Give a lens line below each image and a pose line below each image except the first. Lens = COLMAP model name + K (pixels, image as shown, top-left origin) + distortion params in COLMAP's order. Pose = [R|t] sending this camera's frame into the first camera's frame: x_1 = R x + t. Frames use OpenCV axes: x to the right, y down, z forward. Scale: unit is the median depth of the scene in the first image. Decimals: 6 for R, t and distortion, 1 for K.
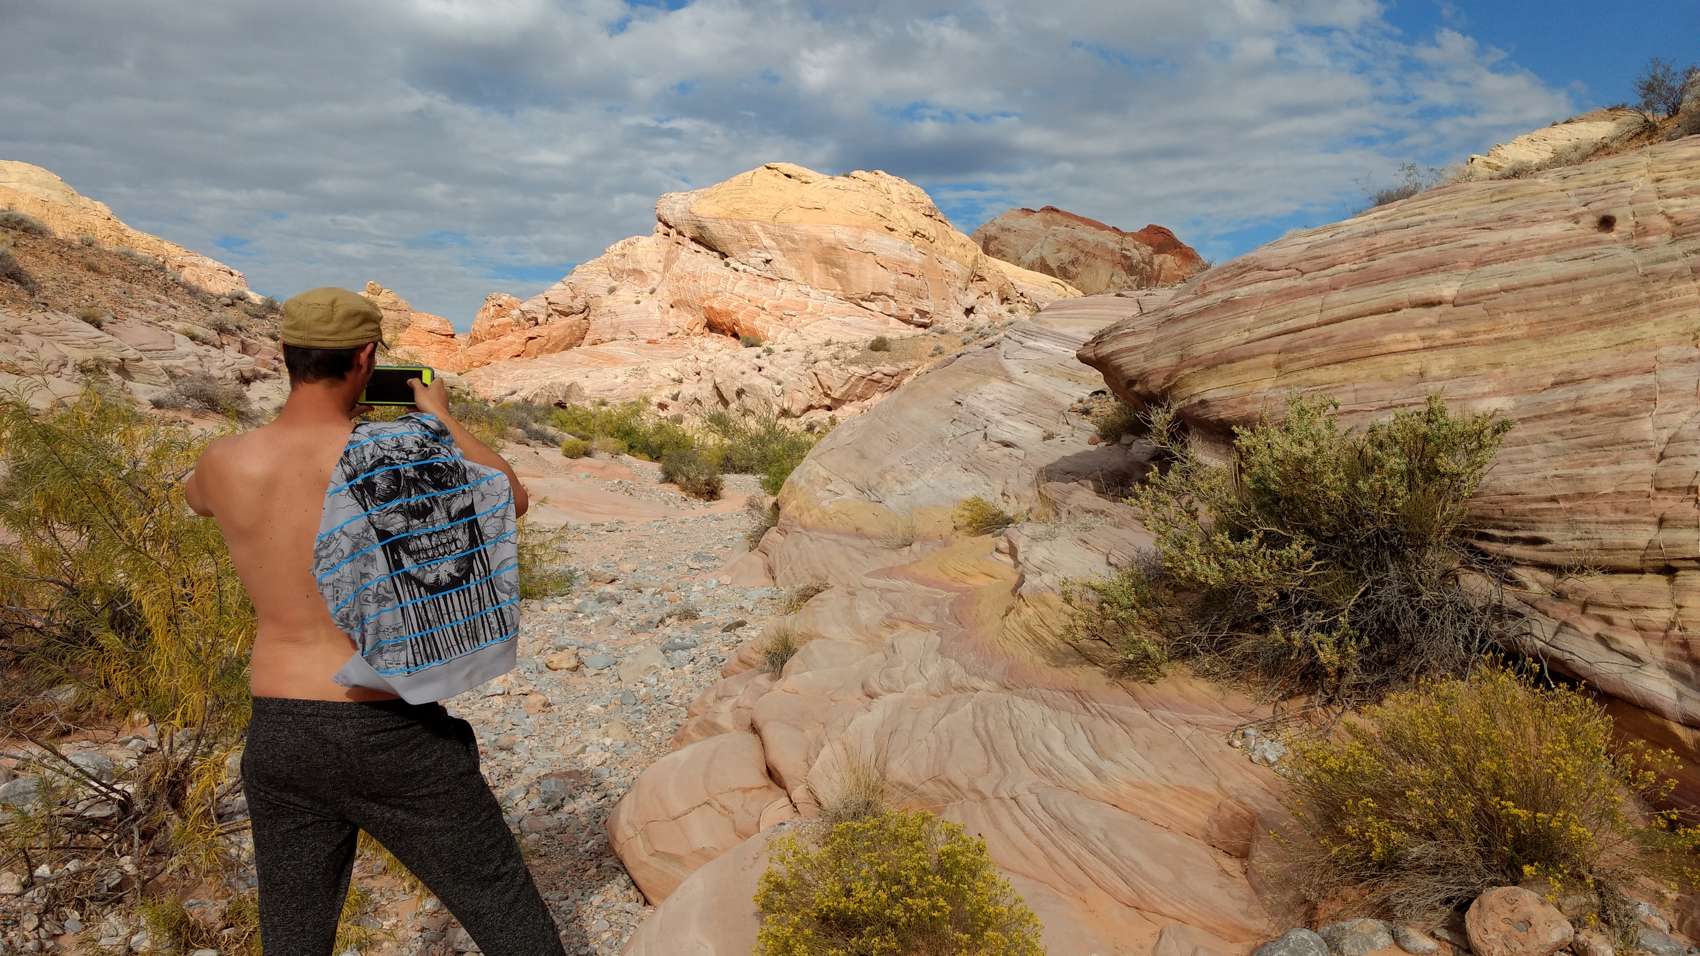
lens RADIAL K [[1336.4, 0, 863.5], [0, 1336.4, 487.3], [0, 0, 1]] dist [0.017616, 0.035420]
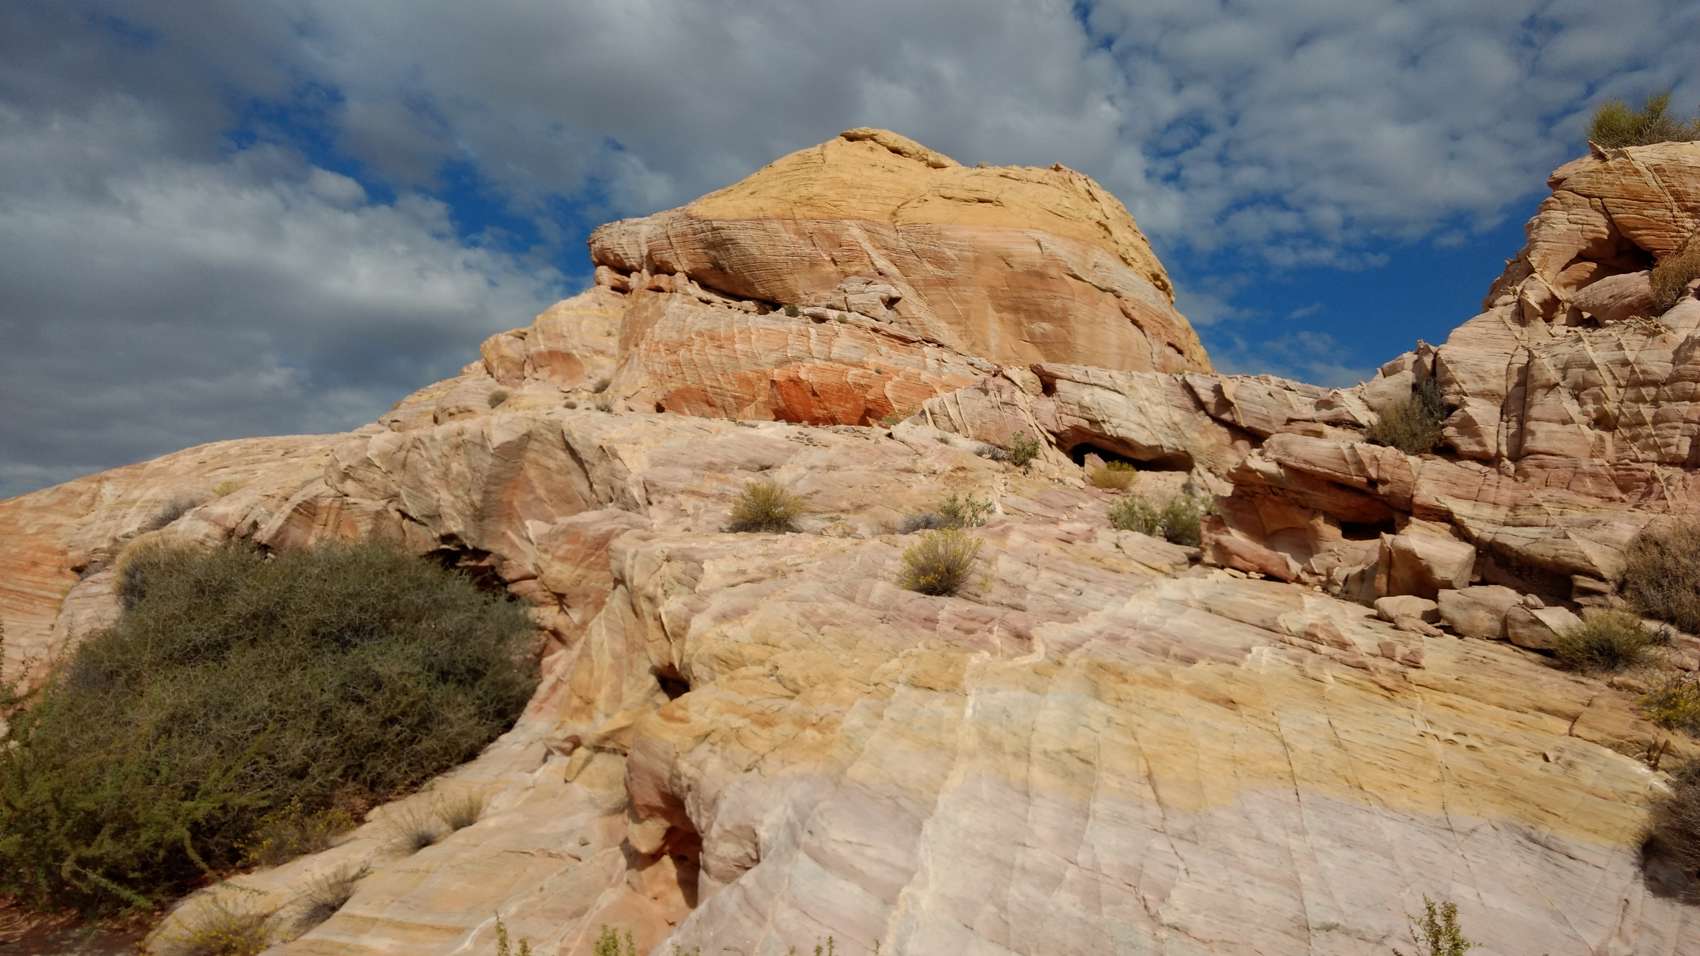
lens RADIAL K [[1336.4, 0, 858.1], [0, 1336.4, 472.8], [0, 0, 1]] dist [0.017616, 0.035420]
pose [[0.989590, -0.002552, 0.143895, -0.453951], [0.032981, 0.977256, -0.209485, -0.079379], [-0.140087, 0.212050, 0.967166, 1.875364]]
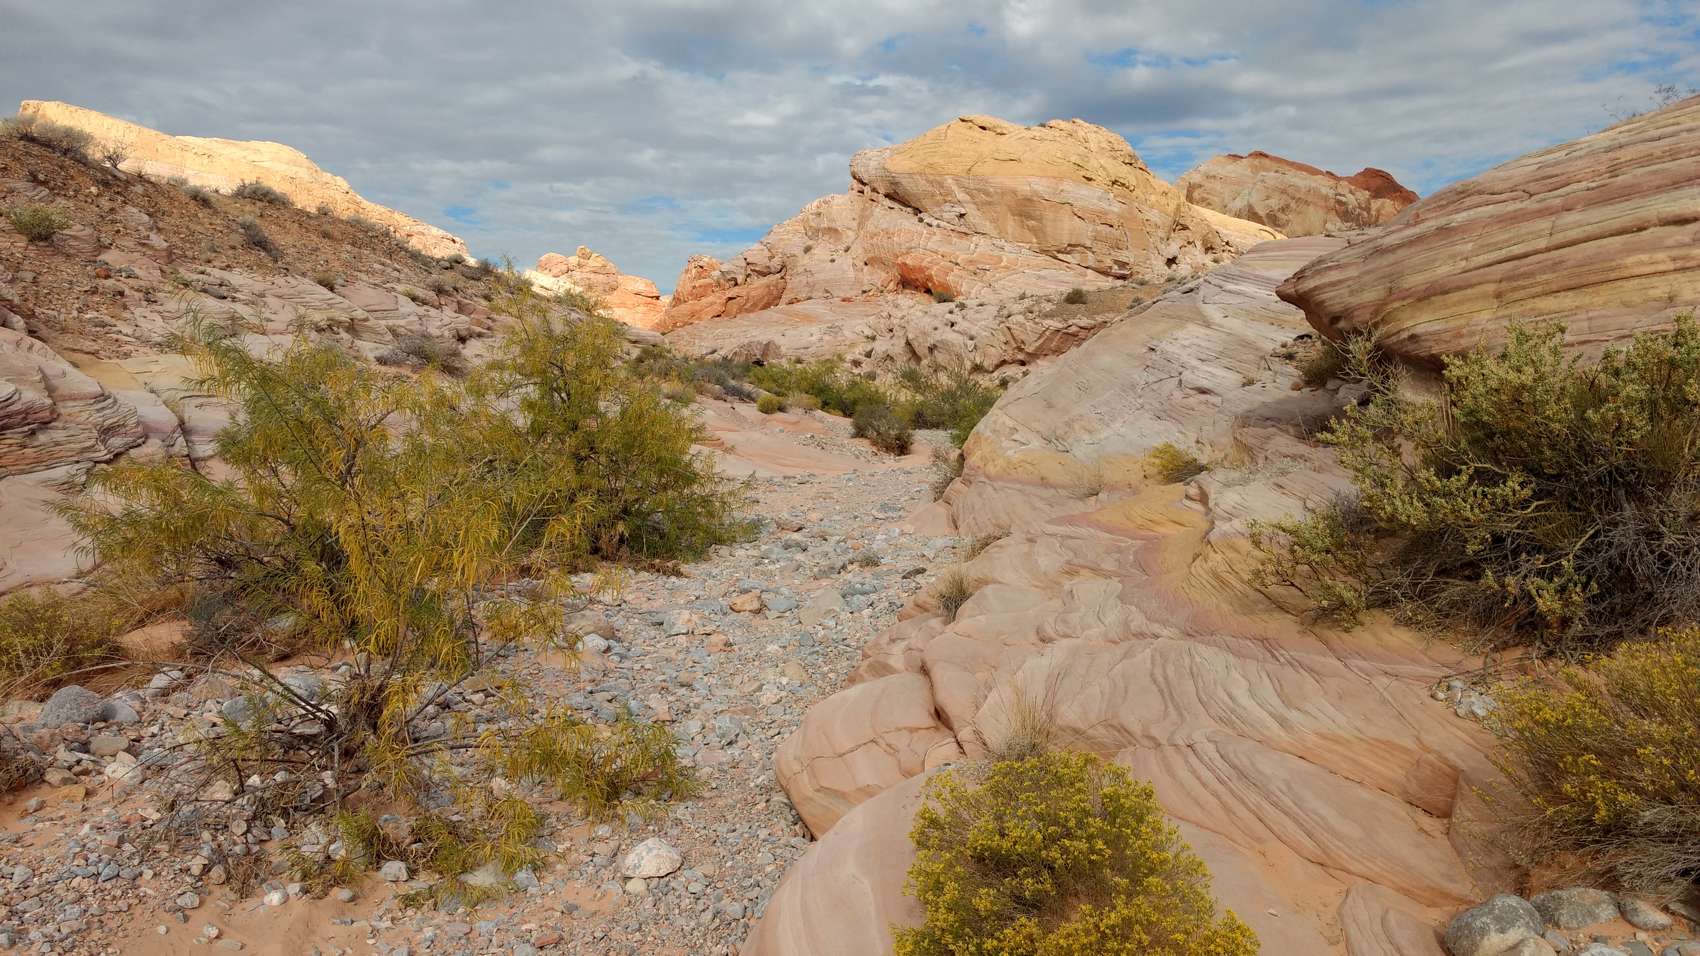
lens RADIAL K [[1336.4, 0, 857.6], [0, 1336.4, 485.6], [0, 0, 1]] dist [0.017616, 0.035420]
pose [[0.988826, 0.003945, -0.149024, 0.002322], [0.000624, 0.999531, 0.030602, 0.002186], [0.149075, -0.030353, 0.988360, 0.003792]]
